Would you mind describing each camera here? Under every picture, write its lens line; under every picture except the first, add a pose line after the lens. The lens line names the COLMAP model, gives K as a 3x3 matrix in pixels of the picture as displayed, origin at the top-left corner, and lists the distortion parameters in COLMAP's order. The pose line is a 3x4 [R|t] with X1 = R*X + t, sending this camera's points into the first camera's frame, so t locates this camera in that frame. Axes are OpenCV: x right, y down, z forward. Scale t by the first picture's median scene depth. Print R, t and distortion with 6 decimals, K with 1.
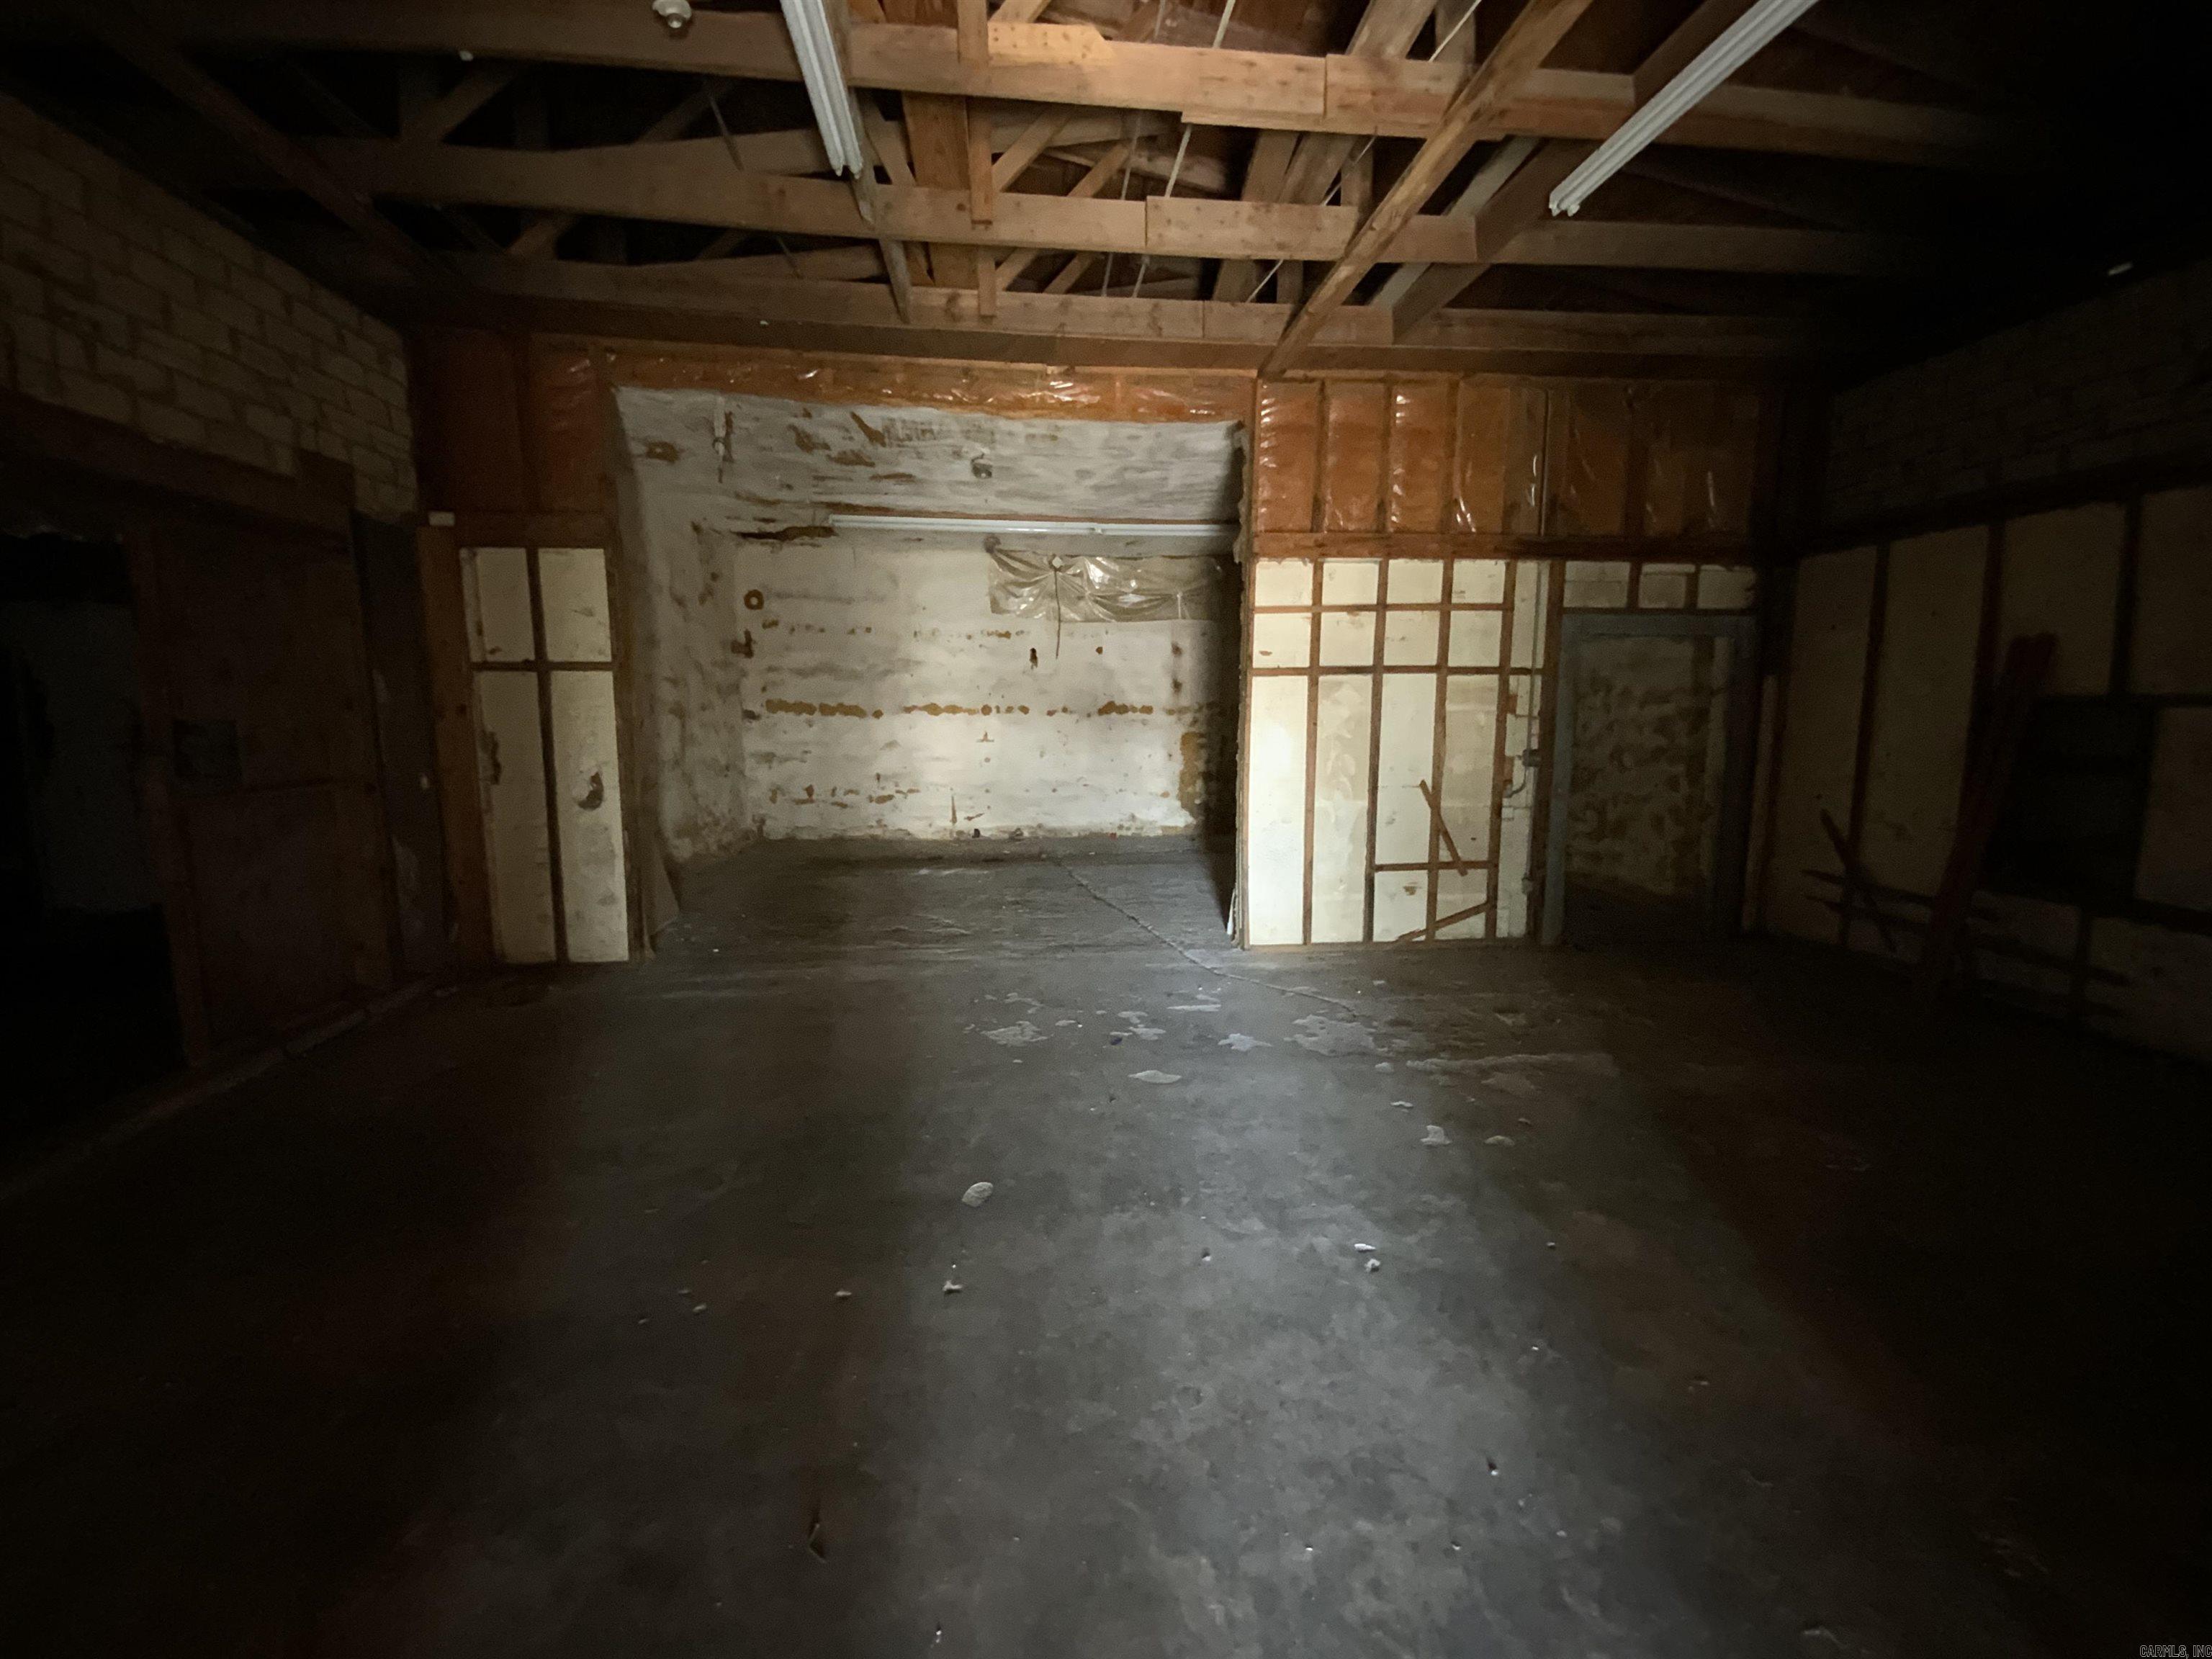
lens RADIAL K [[889.6, 0, 1088.6], [0, 889.6, 832.4], [0, 0, 1]] dist [0.007136, -0.013215]
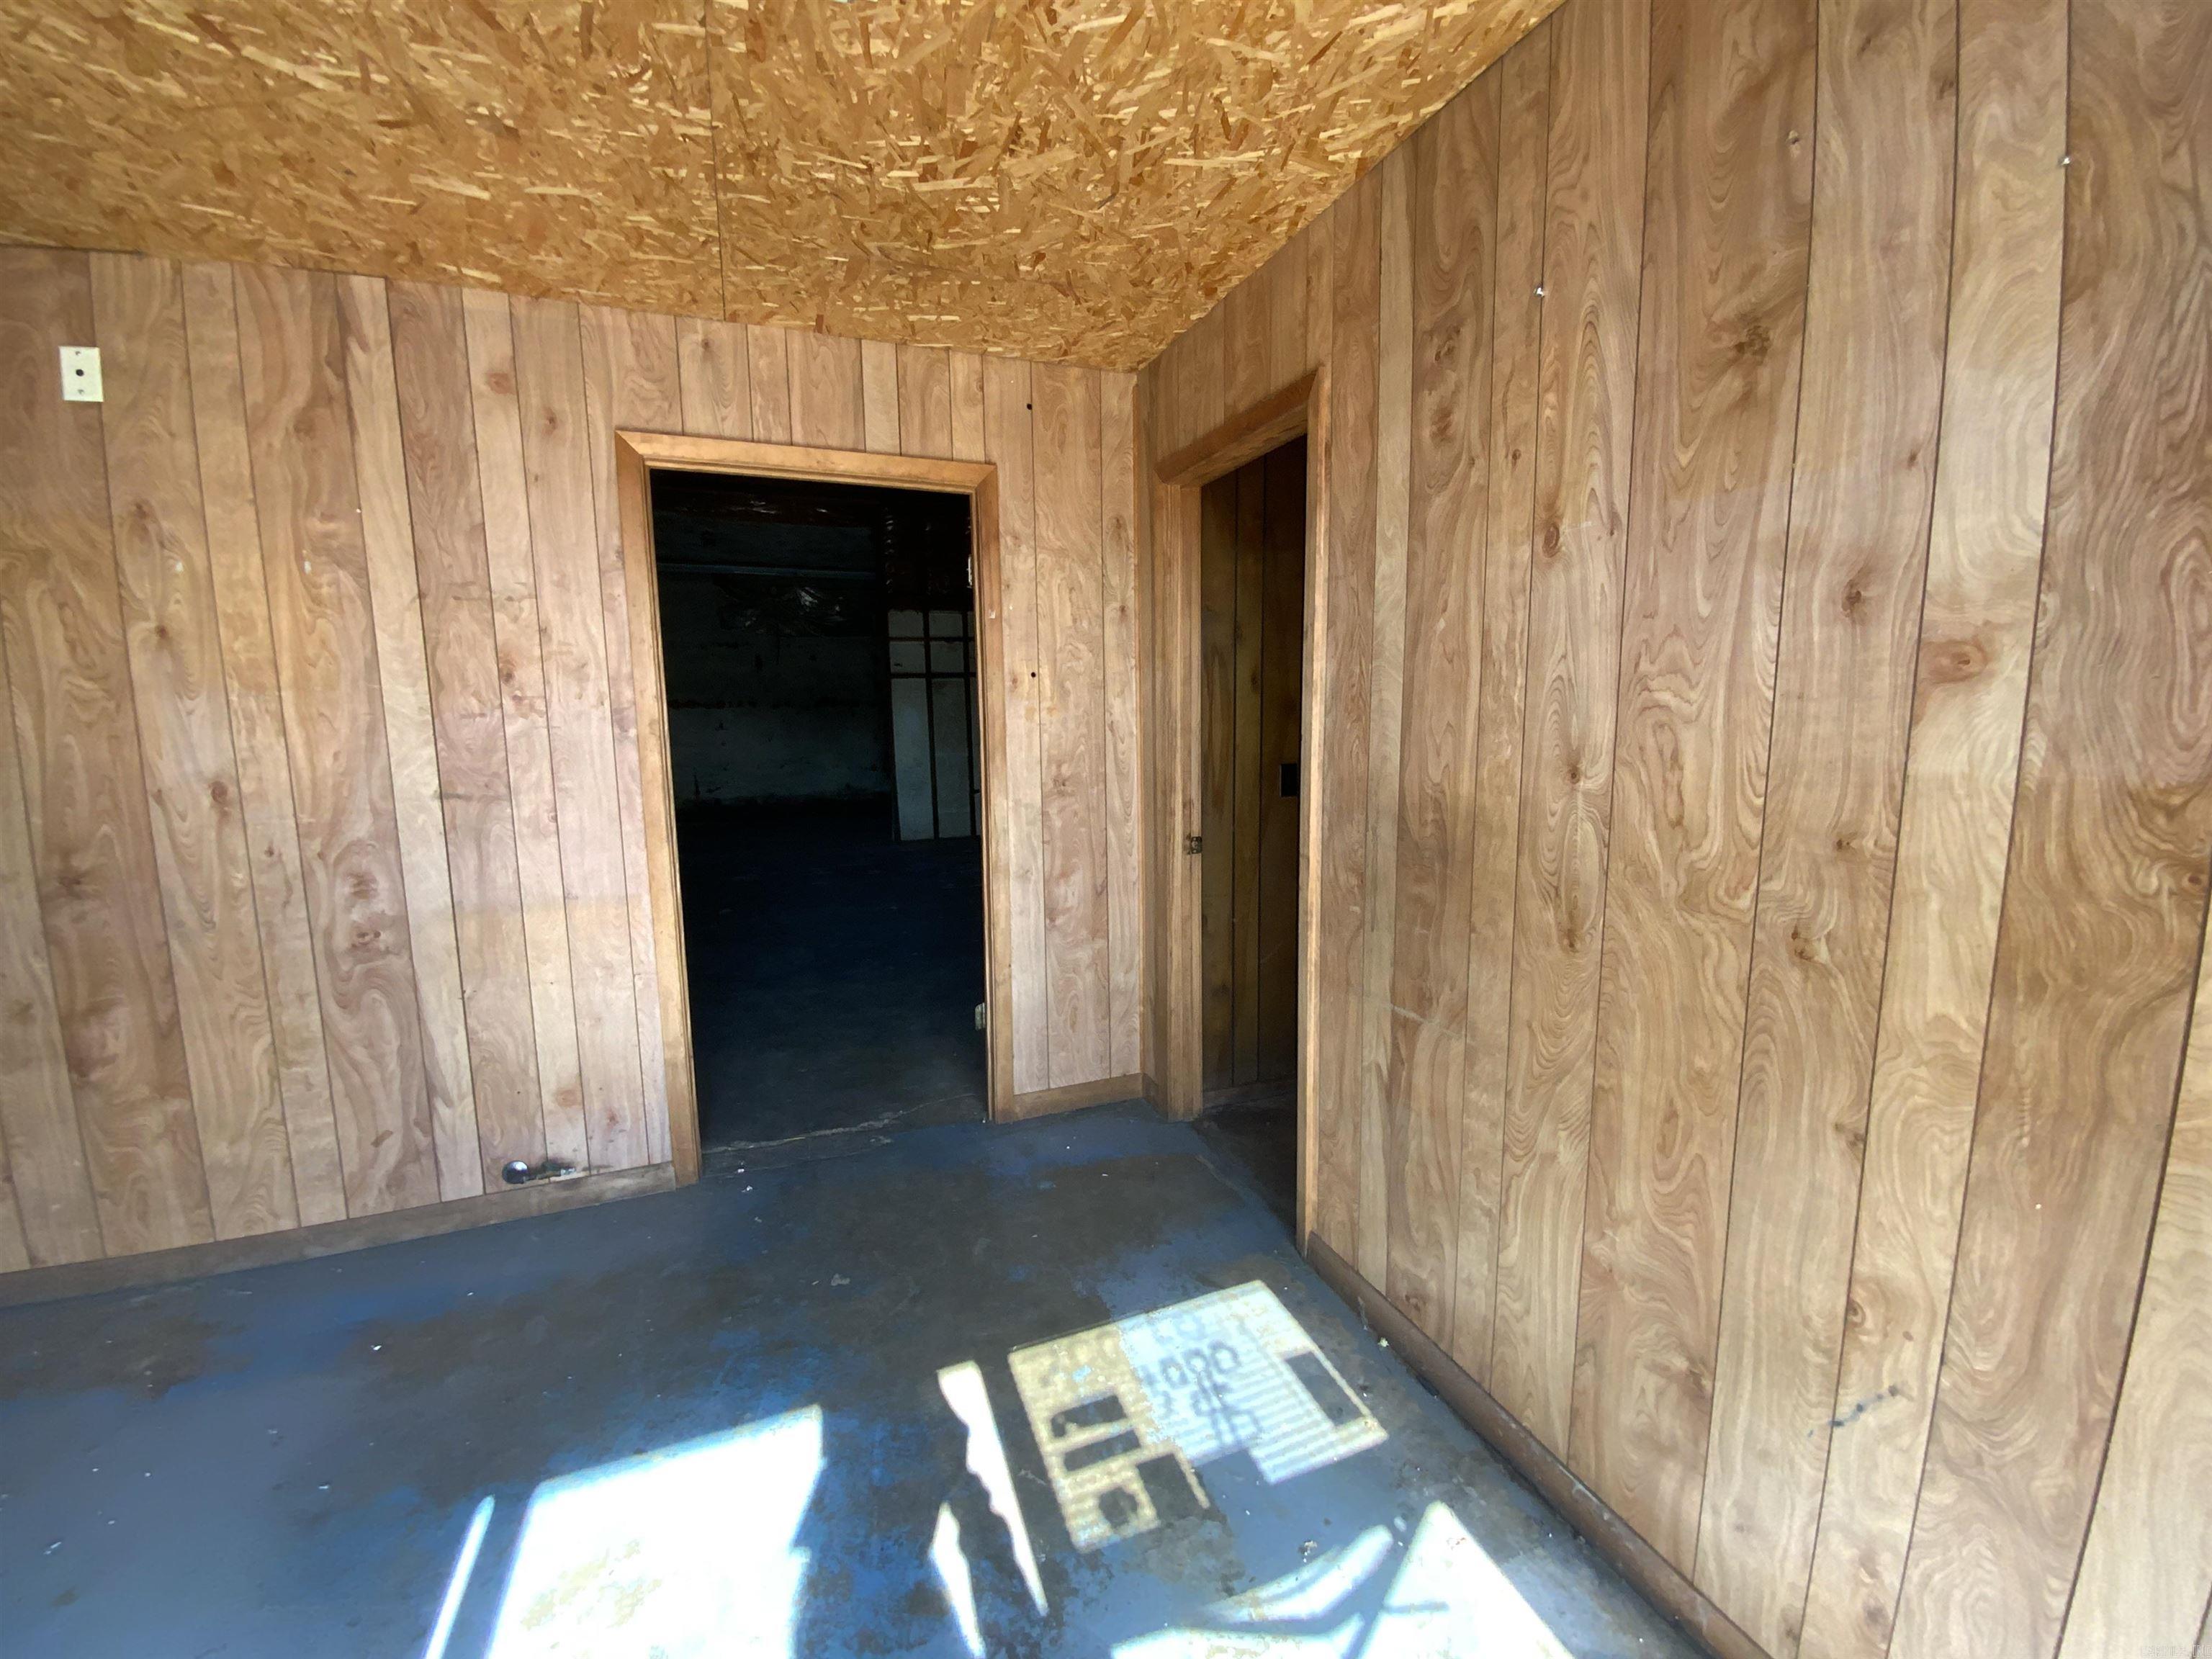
lens RADIAL K [[903.5, 0, 1094.0], [0, 903.5, 834.3], [0, 0, 1]] dist [0.027973, -0.024232]
pose [[0.962738, -0.048380, 0.266075, 0.084506], [0.048987, 0.998790, 0.004361, 0.130950], [-0.265964, 0.008836, 0.963943, -0.748058]]
